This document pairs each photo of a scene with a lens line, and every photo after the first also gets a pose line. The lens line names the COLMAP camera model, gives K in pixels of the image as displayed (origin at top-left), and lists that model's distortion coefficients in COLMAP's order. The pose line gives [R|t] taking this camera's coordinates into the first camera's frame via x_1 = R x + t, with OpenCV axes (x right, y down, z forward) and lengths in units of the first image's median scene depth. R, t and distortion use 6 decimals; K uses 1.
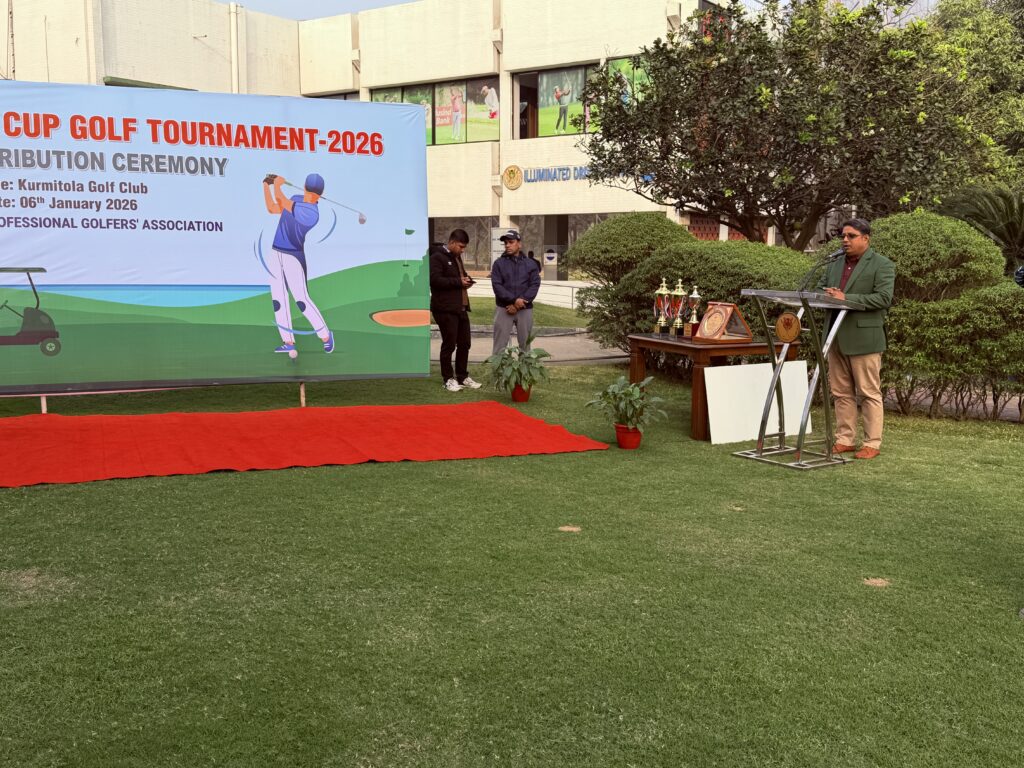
lens RADIAL K [[1047.7, 0, 509.8], [0, 1047.7, 410.0], [0, 0, 1]] dist [0.053291, 0.000000]
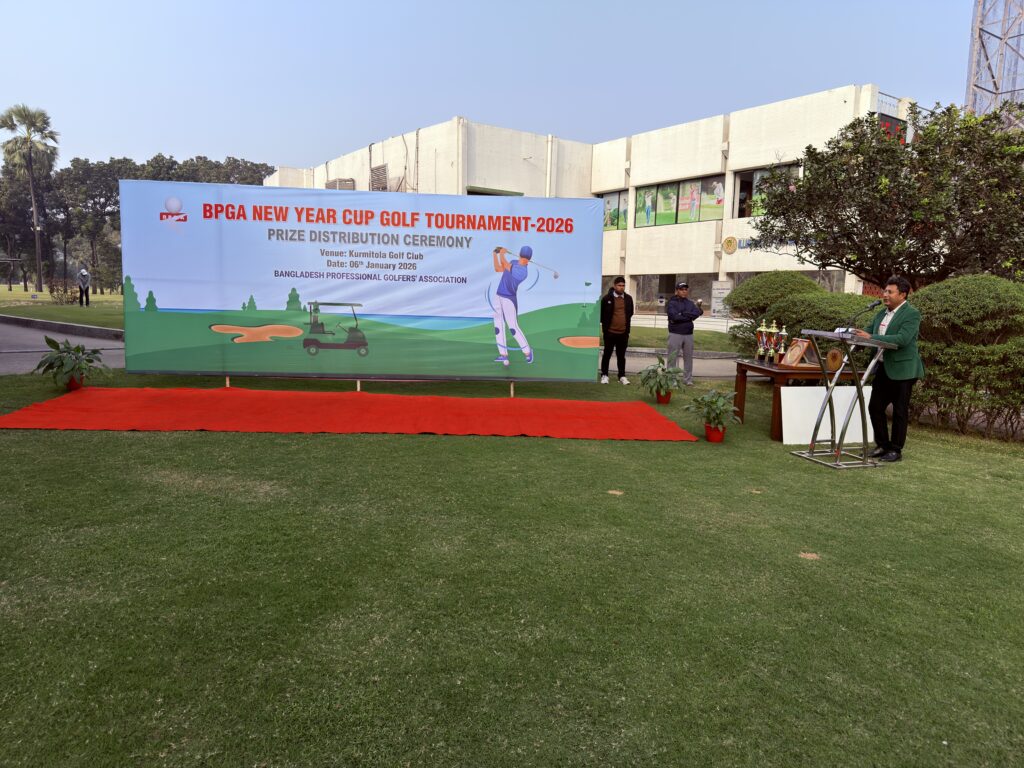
lens RADIAL K [[712.2, 0, 520.9], [0, 712.2, 384.9], [0, 0, 1]] dist [0.063829, -0.058034]
pose [[0.949470, 0.058116, -0.308430, 0.143918], [-0.066012, 0.997703, -0.015221, -0.006336], [0.306837, 0.034812, 0.951125, 0.016627]]
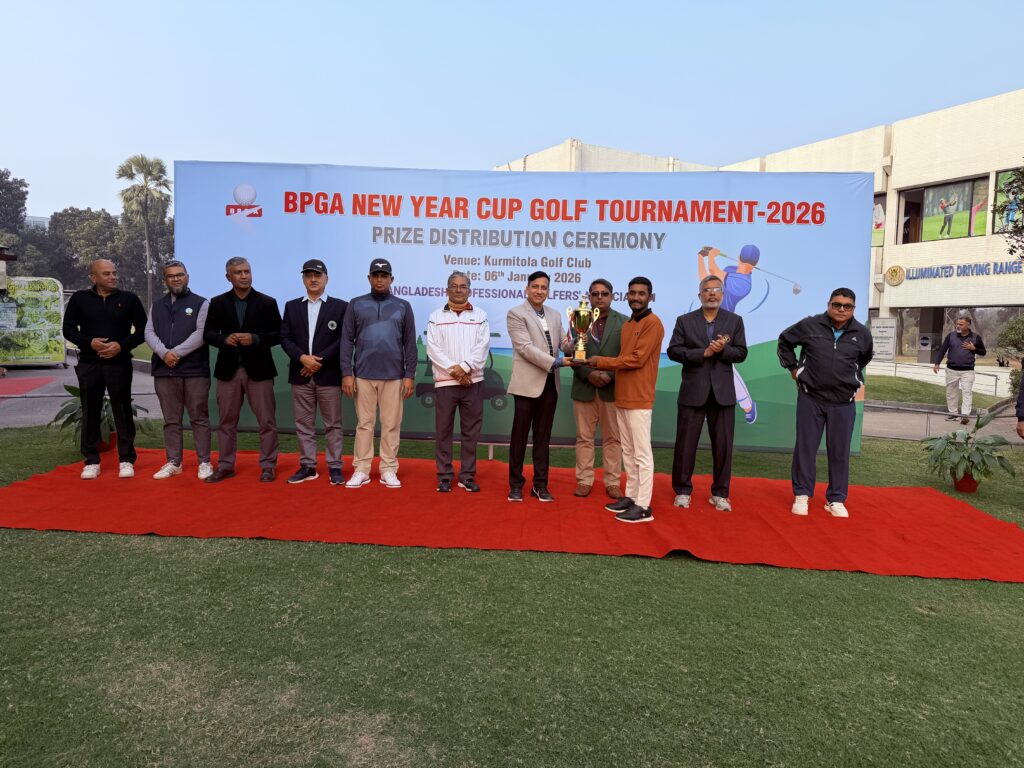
lens RADIAL K [[712.2, 0, 512.0], [0, 712.2, 394.7], [0, 0, 1]] dist [0.063829, -0.058034]
pose [[0.900327, 0.054545, -0.431782, -0.090028], [-0.085228, 0.995003, -0.052020, -0.029061], [0.426787, 0.083635, 0.900476, 0.310416]]
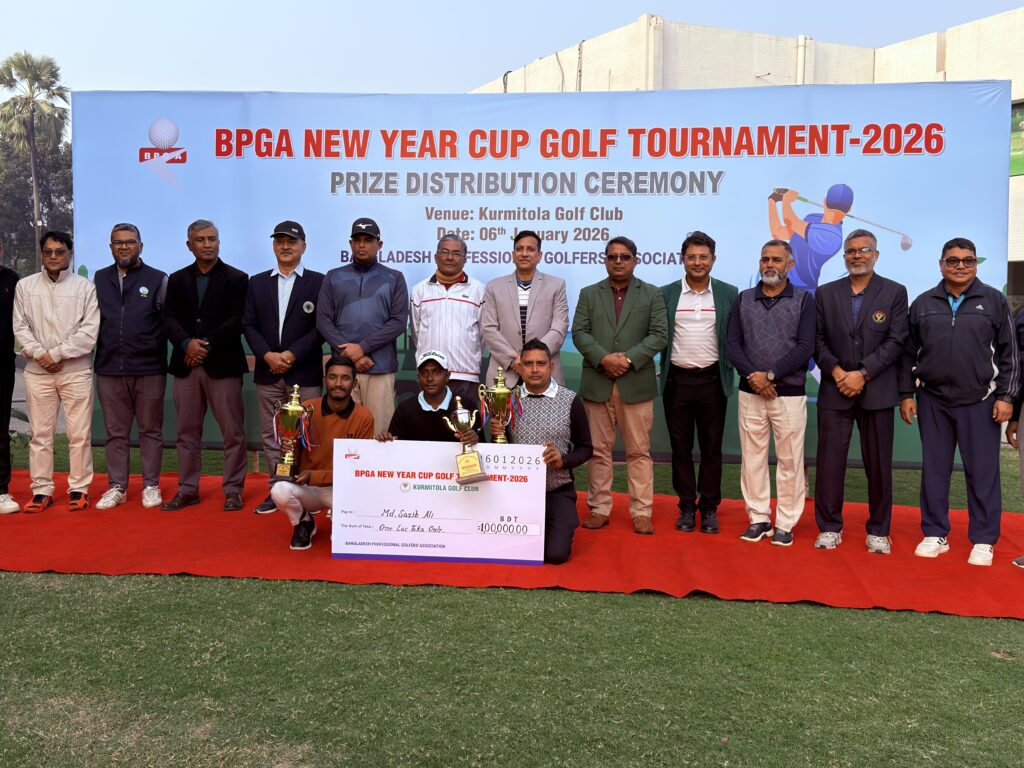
lens RADIAL K [[1092.1, 0, 513.8], [0, 1092.1, 390.9], [0, 0, 1]] dist [0.070158, 0.000000]
pose [[0.872722, 0.039489, -0.486618, -0.004917], [-0.075396, 0.995668, -0.054420, -0.023357], [0.482361, 0.084182, 0.871918, 0.241617]]
